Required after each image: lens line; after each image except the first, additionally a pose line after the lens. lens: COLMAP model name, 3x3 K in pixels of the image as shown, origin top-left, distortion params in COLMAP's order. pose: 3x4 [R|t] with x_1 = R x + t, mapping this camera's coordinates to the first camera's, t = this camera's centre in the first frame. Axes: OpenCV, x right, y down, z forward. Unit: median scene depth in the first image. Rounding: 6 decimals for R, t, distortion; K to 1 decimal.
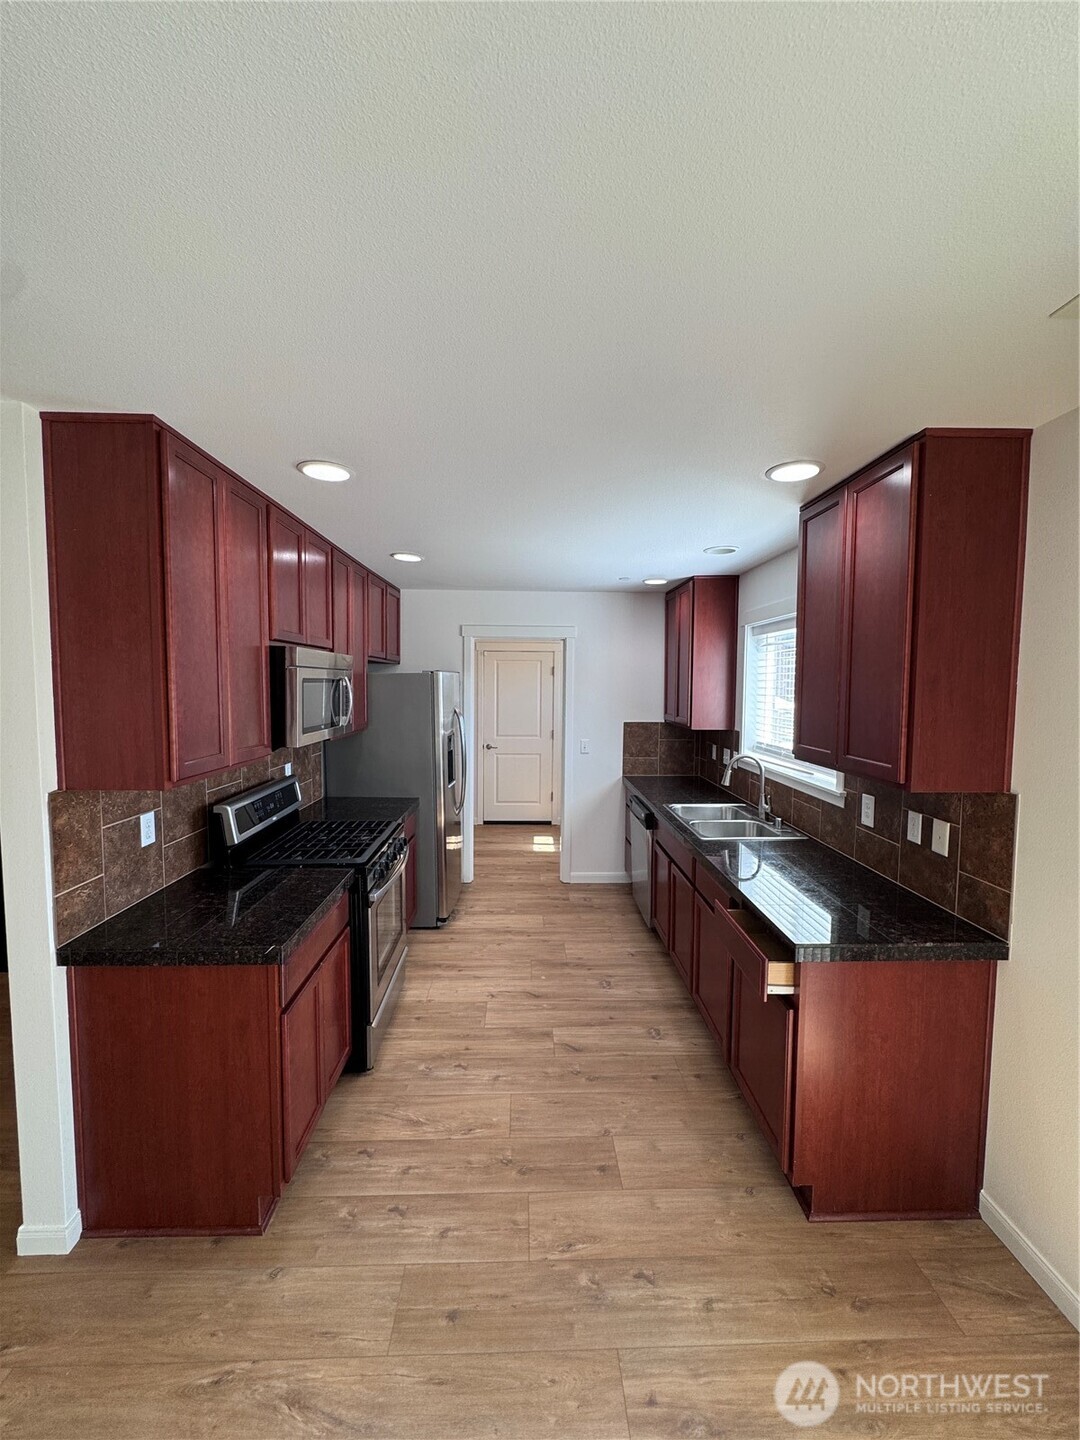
lens RADIAL K [[574.4, 0, 549.9], [0, 574.4, 714.2], [0, 0, 1]] dist [-0.001174, -0.000355]
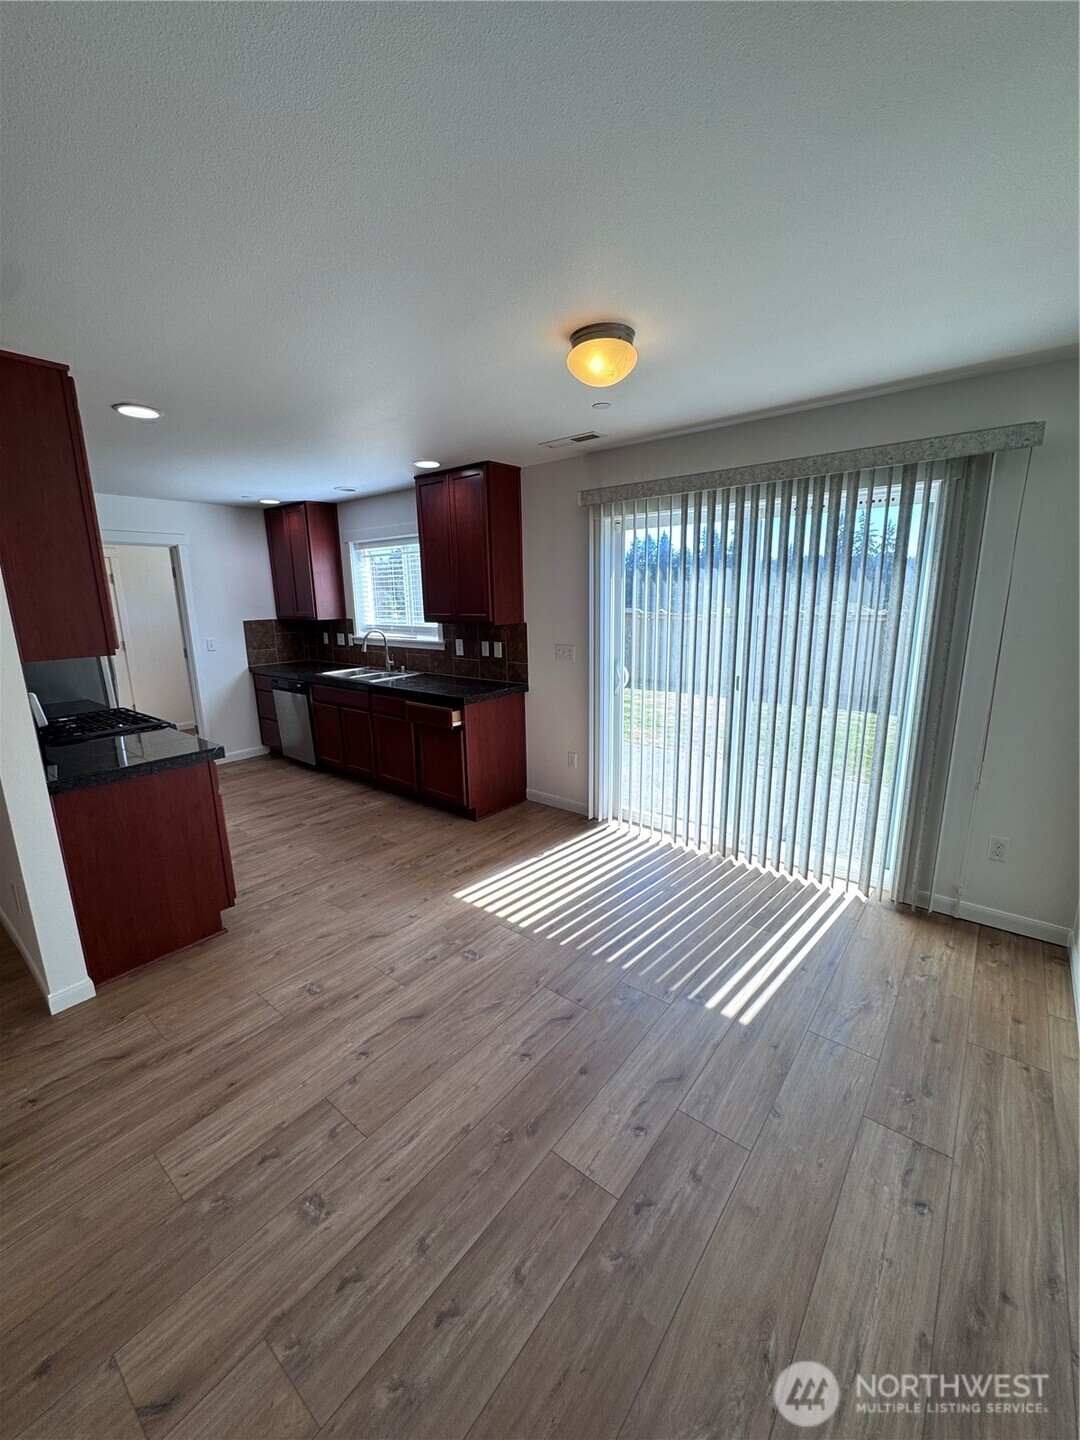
lens RADIAL K [[574.4, 0, 549.9], [0, 574.4, 714.2], [0, 0, 1]] dist [-0.001174, -0.000355]
pose [[0.648205, -0.181203, 0.739592, -0.654568], [0.068222, 0.981187, 0.180602, 0.056394], [-0.758404, -0.066611, 0.648372, -0.448271]]
